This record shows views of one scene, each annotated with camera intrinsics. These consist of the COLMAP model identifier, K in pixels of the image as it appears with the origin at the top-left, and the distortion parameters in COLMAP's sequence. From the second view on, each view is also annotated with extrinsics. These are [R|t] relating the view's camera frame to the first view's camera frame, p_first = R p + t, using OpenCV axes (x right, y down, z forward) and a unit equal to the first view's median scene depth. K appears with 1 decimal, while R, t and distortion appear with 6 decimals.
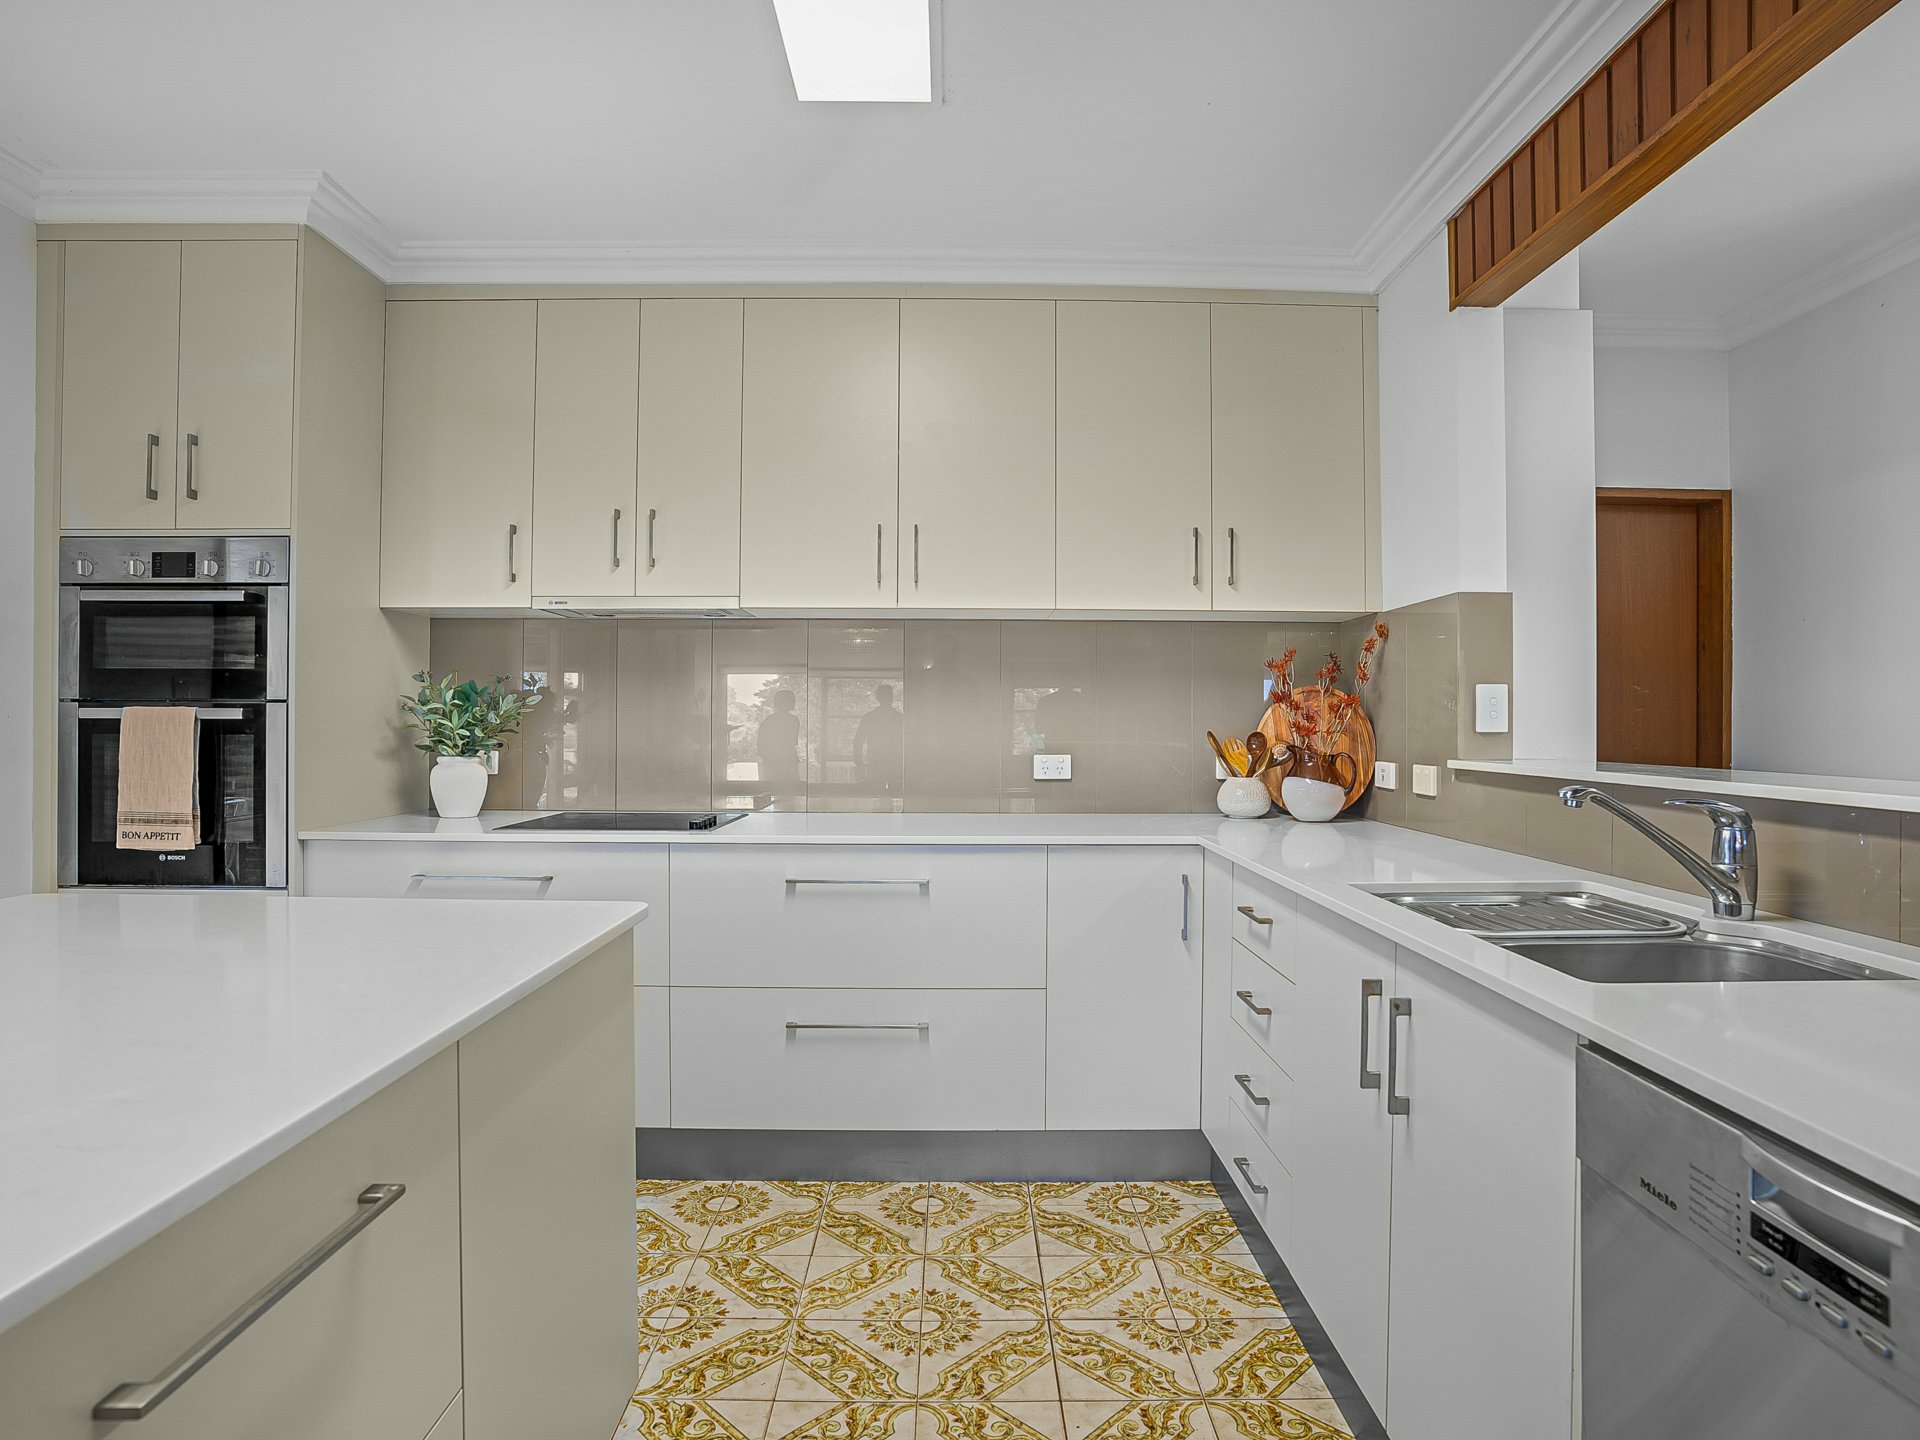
lens RADIAL K [[1004.0, 0, 960.2], [0, 1004.0, 715.3], [0, 0, 1]] dist [-0.018698, -0.001295]
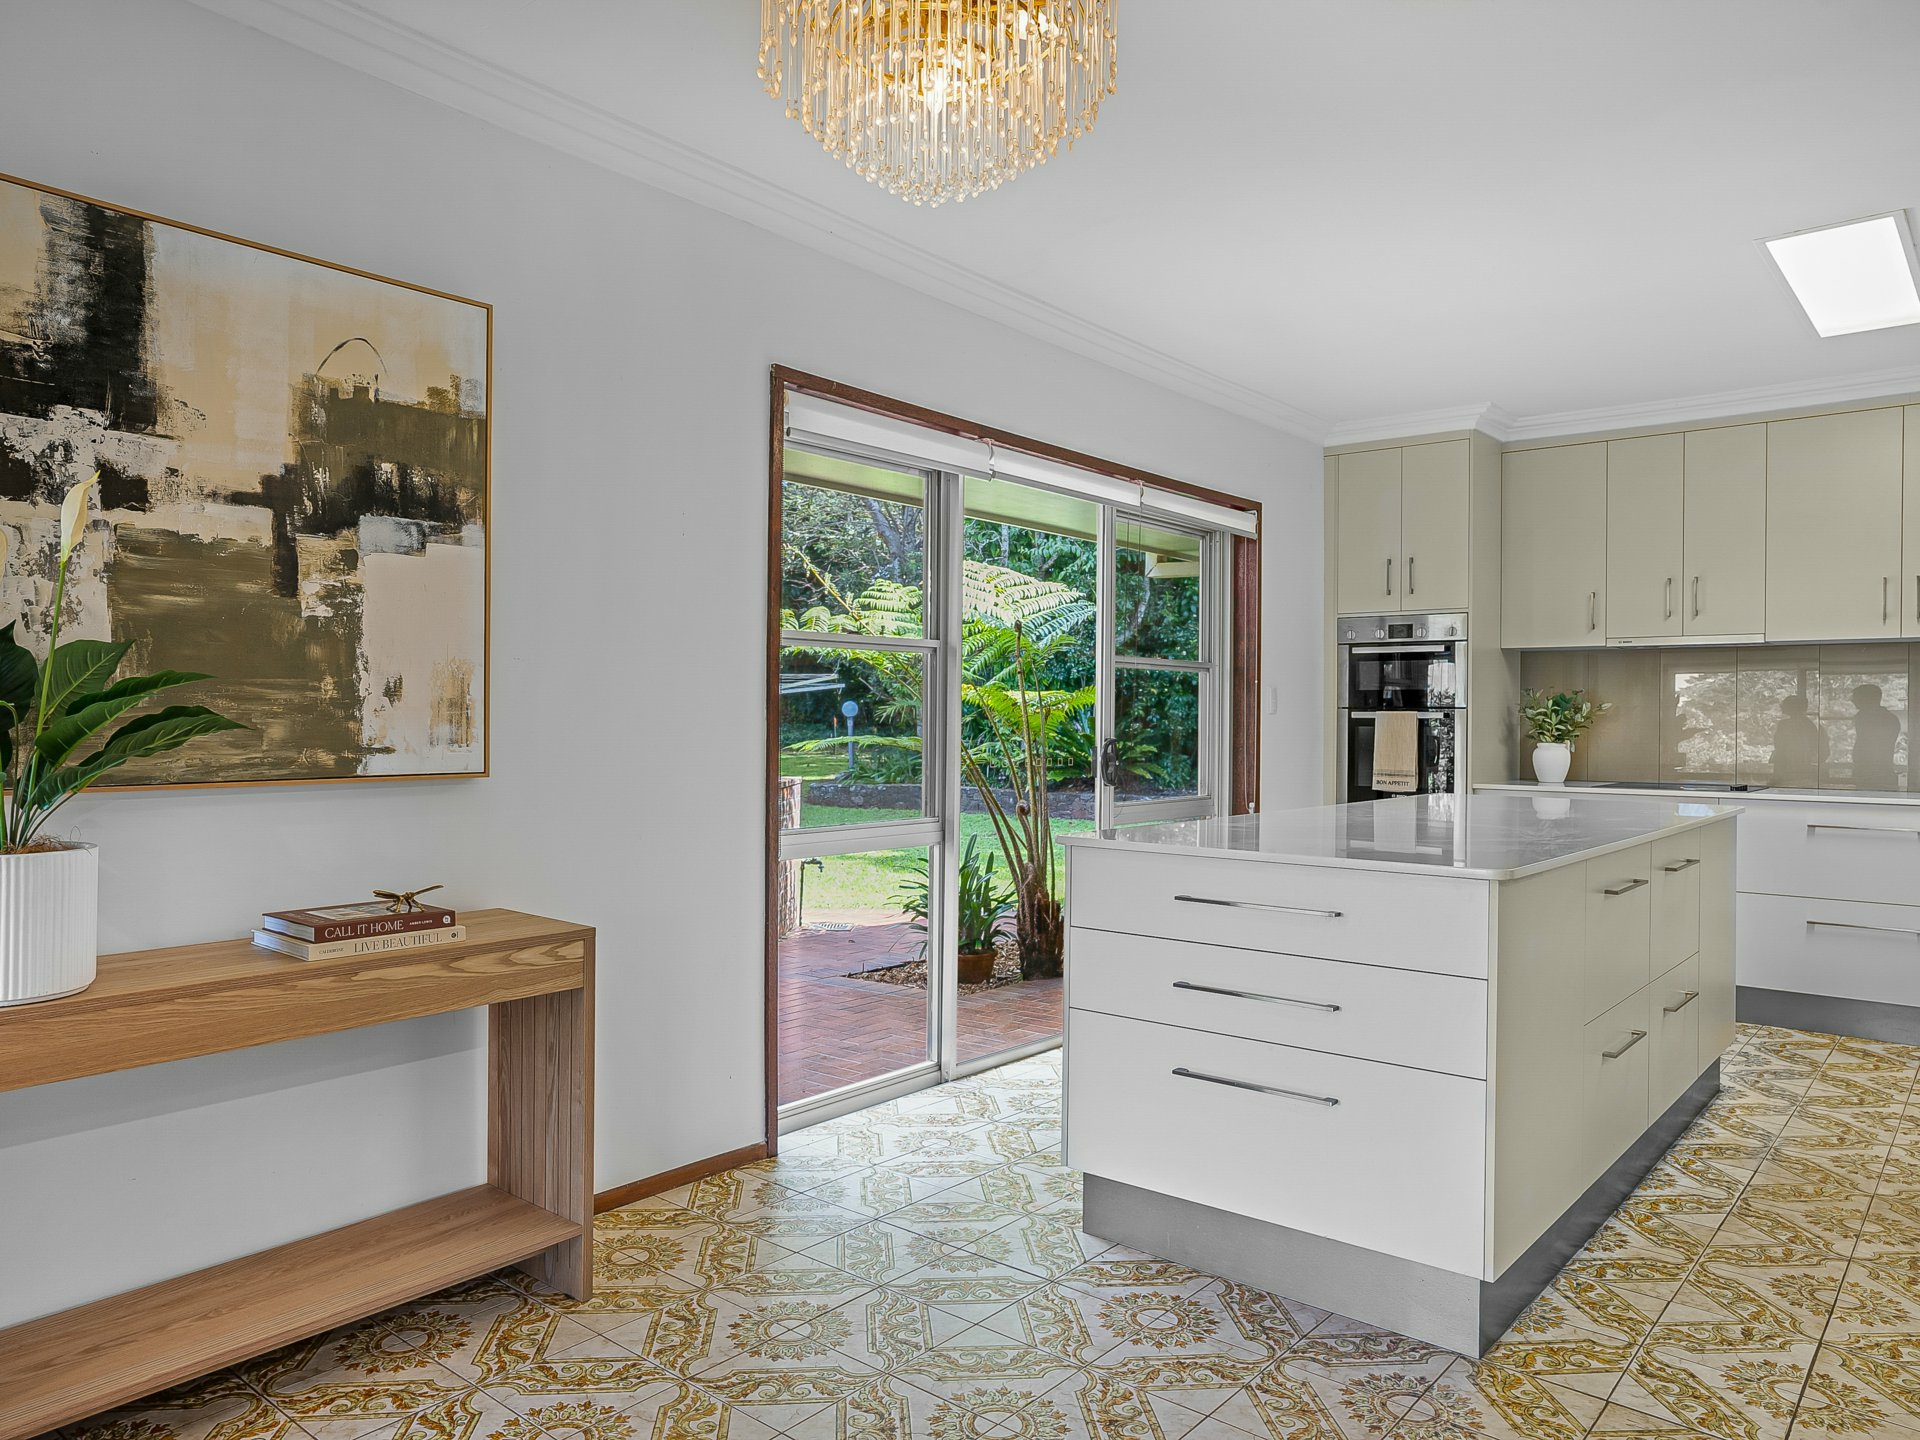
lens RADIAL K [[1302.2, 0, 958.7], [0, 1302.2, 722.5], [0, 0, 1]] dist [-0.031809, 0.021486]
pose [[0.767153, 0.000704, -0.641464, 0.089708], [0.000330, 0.999999, 0.001492, 0.007716], [0.641464, -0.001356, 0.767152, -1.287405]]
